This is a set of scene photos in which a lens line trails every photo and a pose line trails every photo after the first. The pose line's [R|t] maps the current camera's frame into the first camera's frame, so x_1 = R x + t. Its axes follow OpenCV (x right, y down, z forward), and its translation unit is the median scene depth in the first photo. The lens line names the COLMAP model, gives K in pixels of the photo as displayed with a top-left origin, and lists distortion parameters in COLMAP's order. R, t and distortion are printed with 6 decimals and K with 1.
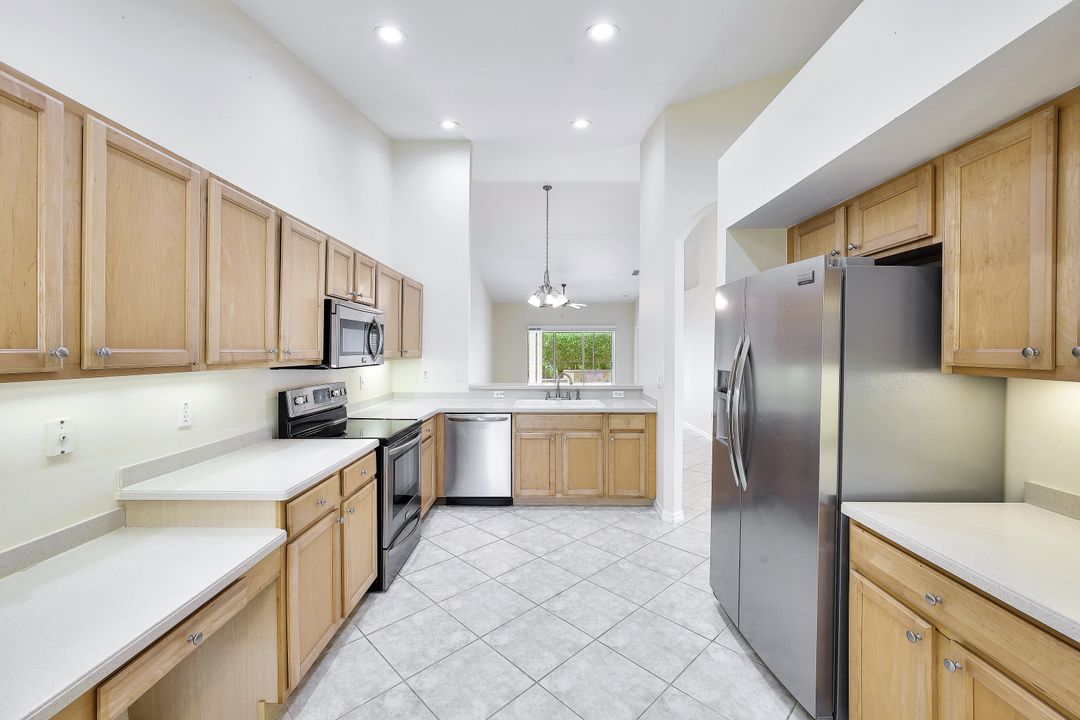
lens RADIAL K [[445.2, 0, 548.2], [0, 445.2, 356.3], [0, 0, 1]] dist [-0.002029, 0.000114]
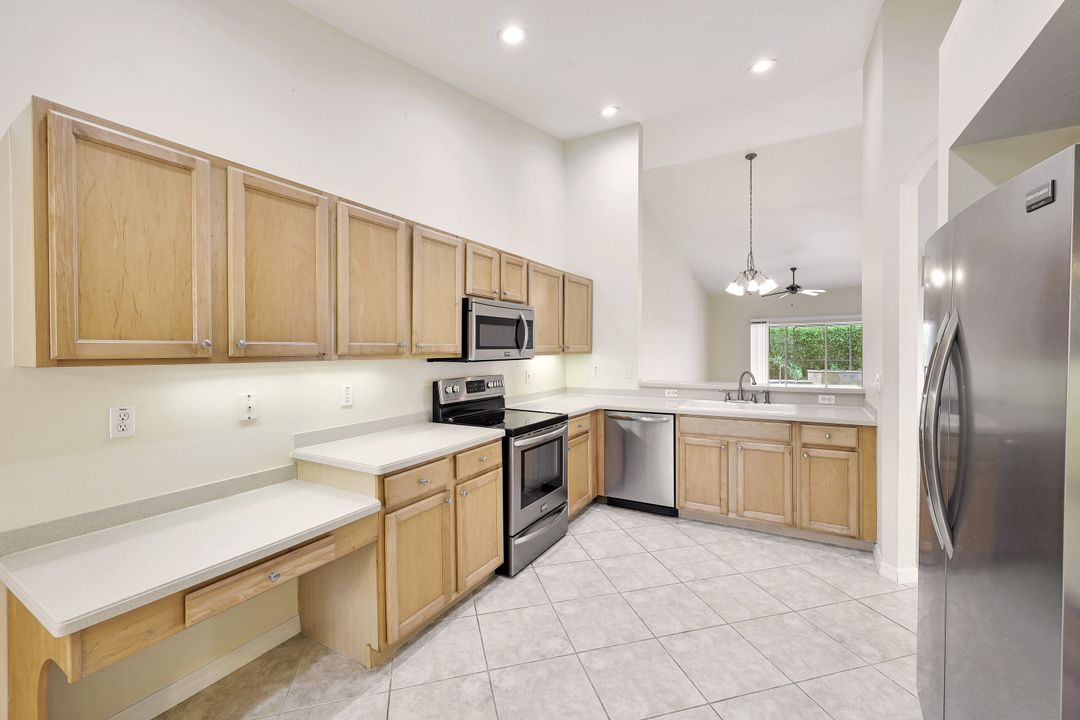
lens RADIAL K [[445.2, 0, 538.1], [0, 445.2, 356.0], [0, 0, 1]] dist [-0.002029, 0.000114]
pose [[0.866544, -0.000220, -0.499101, 0.207534], [0.001581, 0.999996, 0.002303, 0.012658], [0.499098, -0.002785, 0.866541, 0.141591]]
